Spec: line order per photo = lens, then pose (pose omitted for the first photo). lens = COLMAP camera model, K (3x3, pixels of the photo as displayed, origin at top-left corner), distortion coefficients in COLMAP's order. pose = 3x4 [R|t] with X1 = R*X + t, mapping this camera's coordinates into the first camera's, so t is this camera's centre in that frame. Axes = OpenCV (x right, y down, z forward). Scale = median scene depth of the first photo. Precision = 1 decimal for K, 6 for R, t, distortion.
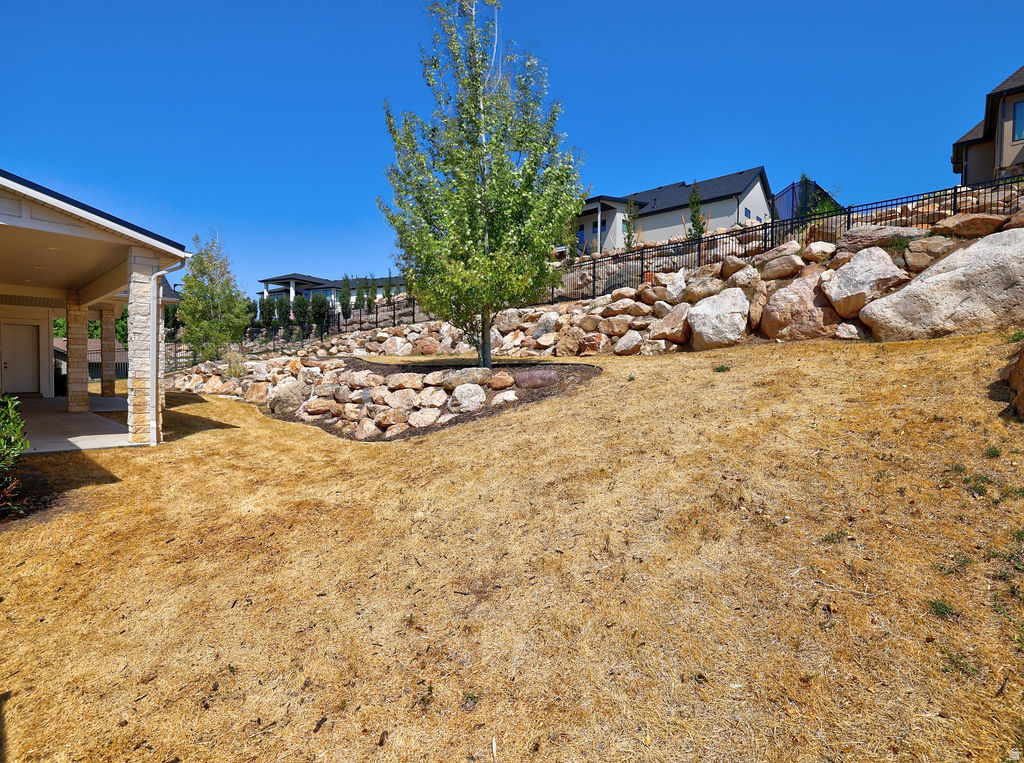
lens RADIAL K [[494.6, 0, 512.0], [0, 494.6, 381.5], [0, 0, 1]] dist [0.002301, 0.000639]
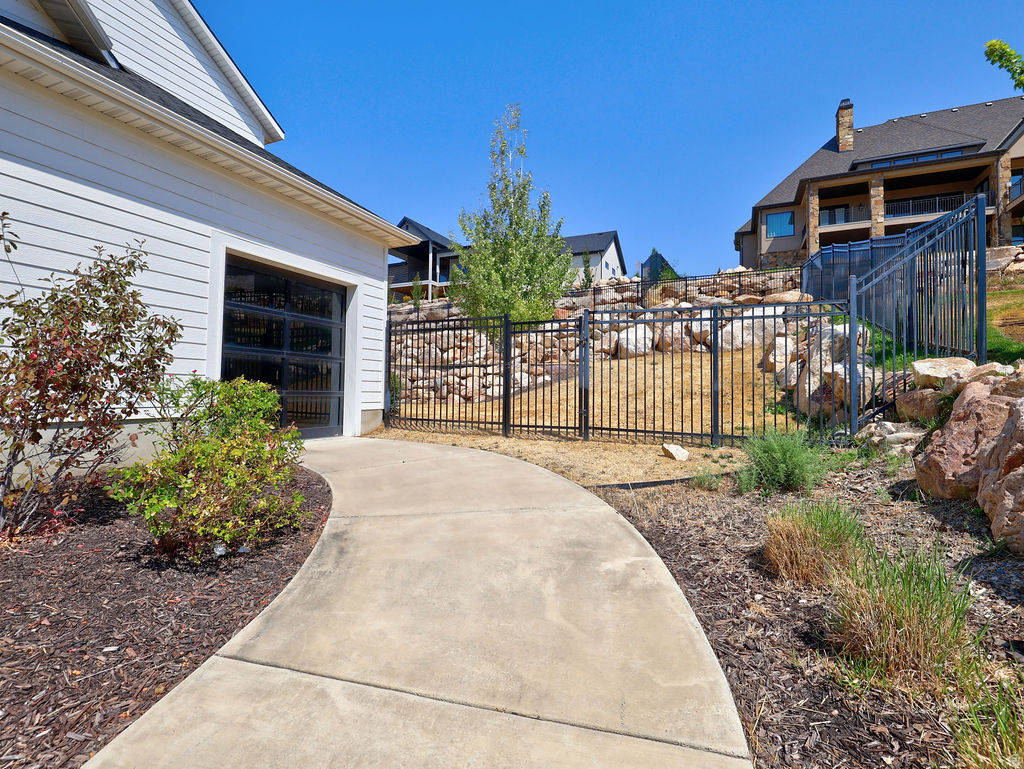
lens RADIAL K [[486.0, 0, 512.0], [0, 486.0, 384.5], [0, 0, 1]] dist [-0.000738, -0.000064]
pose [[0.956655, 0.006160, 0.291157, -0.300361], [0.006113, 0.999131, -0.041223, 0.057774], [-0.291158, 0.041216, 0.955787, -0.314195]]
